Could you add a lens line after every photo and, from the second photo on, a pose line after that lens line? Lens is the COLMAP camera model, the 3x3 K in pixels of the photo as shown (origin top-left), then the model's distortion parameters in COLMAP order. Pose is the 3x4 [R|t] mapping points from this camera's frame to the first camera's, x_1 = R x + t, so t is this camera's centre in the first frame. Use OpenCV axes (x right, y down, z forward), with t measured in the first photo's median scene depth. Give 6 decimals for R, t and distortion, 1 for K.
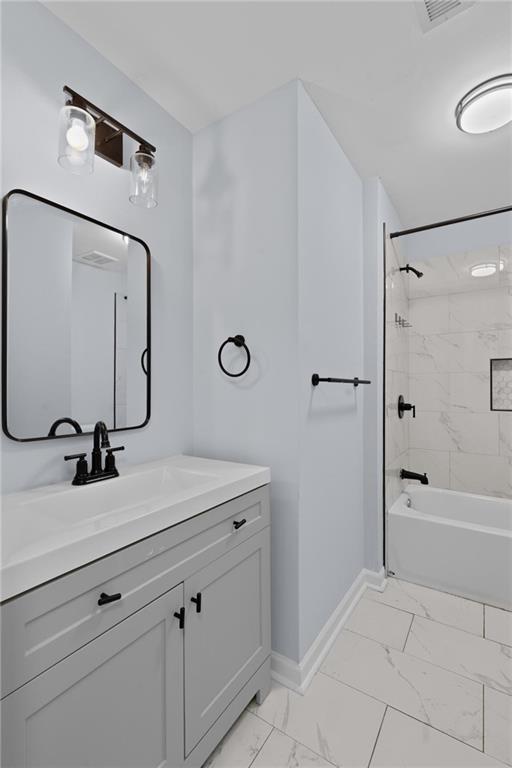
lens RADIAL K [[344.1, 0, 270.2], [0, 344.1, 383.4], [0, 0, 1]] dist [-0.001632, -0.000169]
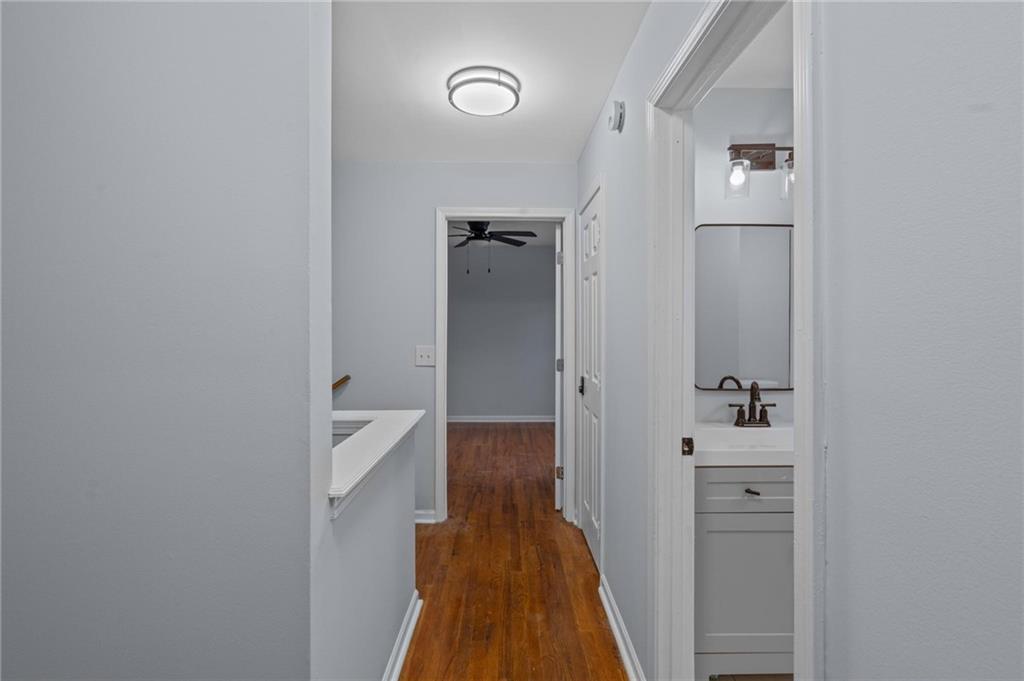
lens RADIAL K [[458.8, 0, 512.7], [0, 458.8, 327.2], [0, 0, 1]] dist [-0.001632, -0.000169]
pose [[0.544773, 0.005318, -0.838567, 0.451532], [0.002709, 0.999964, 0.008102, -0.109678], [0.838579, -0.006685, 0.544738, -0.698440]]
